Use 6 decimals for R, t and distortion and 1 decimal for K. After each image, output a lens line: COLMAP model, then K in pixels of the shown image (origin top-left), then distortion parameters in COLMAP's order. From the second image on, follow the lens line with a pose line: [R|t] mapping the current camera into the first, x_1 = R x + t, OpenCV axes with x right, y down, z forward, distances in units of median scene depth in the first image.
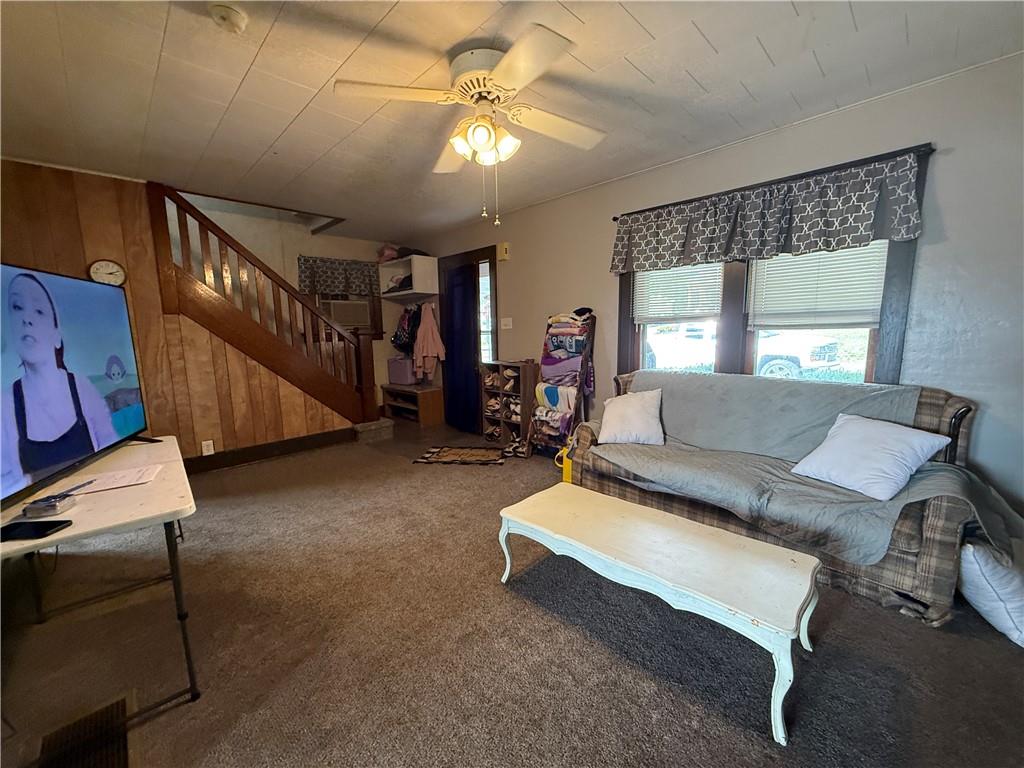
lens RADIAL K [[406.1, 0, 511.2], [0, 406.1, 385.3], [0, 0, 1]] dist [0.001547, -0.001131]
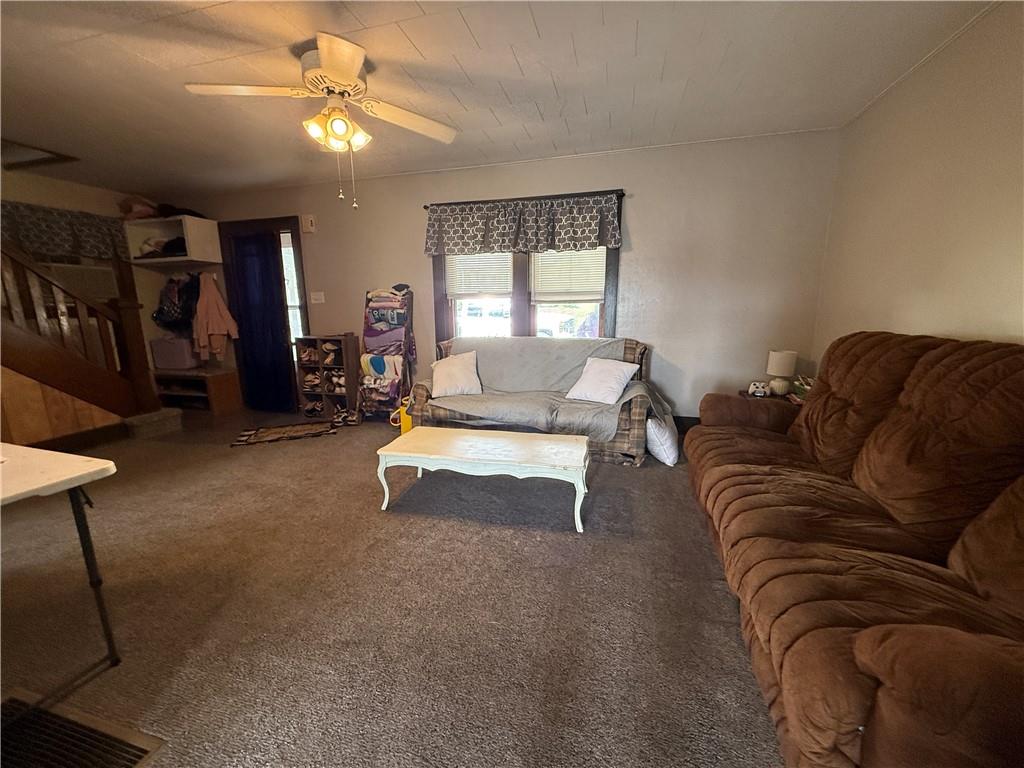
lens RADIAL K [[406.1, 0, 510.2], [0, 406.1, 385.8], [0, 0, 1]] dist [0.001547, -0.001131]
pose [[0.863637, -0.088809, 0.496230, -0.184870], [0.064995, 0.995760, 0.065091, 0.044729], [-0.499907, -0.023962, 0.865747, -0.160464]]
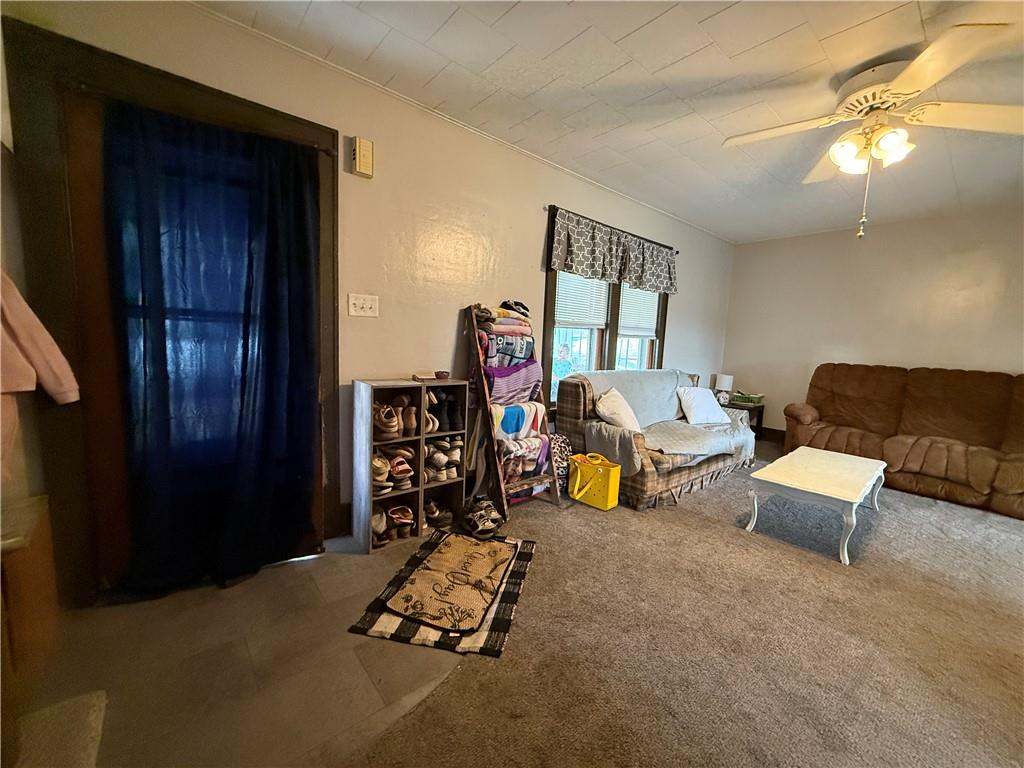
lens RADIAL K [[406.1, 0, 511.4], [0, 406.1, 386.8], [0, 0, 1]] dist [0.001547, -0.001131]
pose [[0.071892, -0.098773, 0.992510, -0.801311], [0.094728, 0.991263, 0.091787, -0.128927], [-0.992904, 0.087420, 0.080620, 1.250742]]
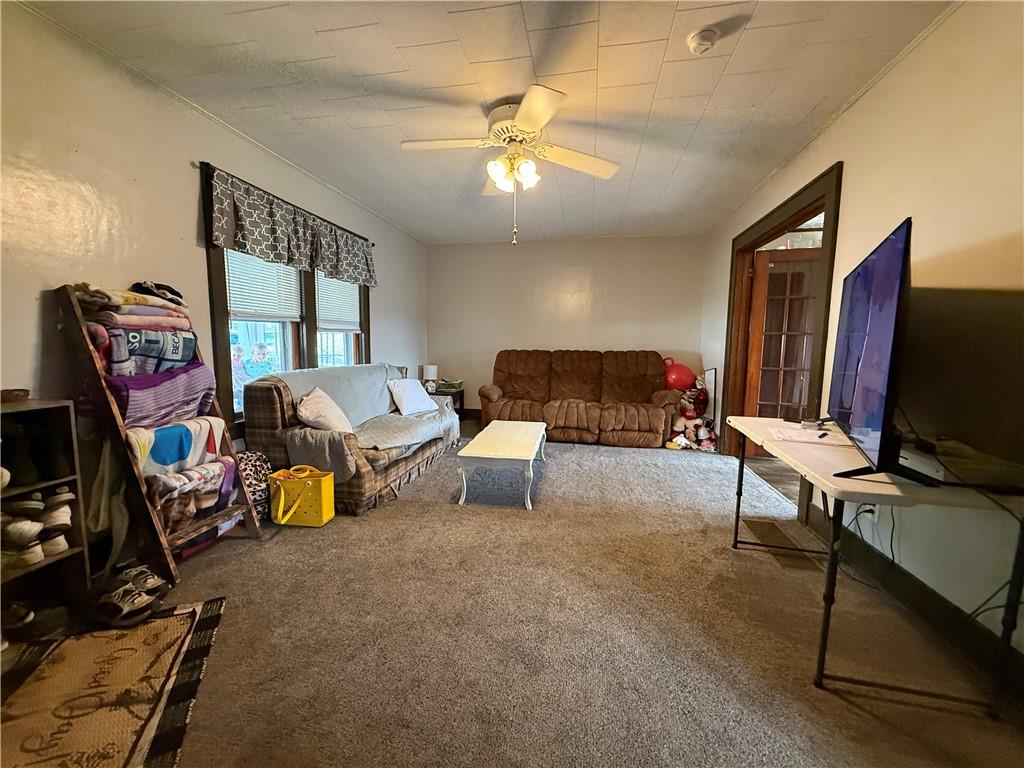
lens RADIAL K [[406.1, 0, 509.7], [0, 406.1, 386.3], [0, 0, 1]] dist [0.001547, -0.001131]
pose [[-0.565829, -0.080463, 0.820587, -0.758593], [0.109880, 0.978991, 0.171763, -0.119755], [-0.817168, 0.187354, -0.545101, 1.217638]]
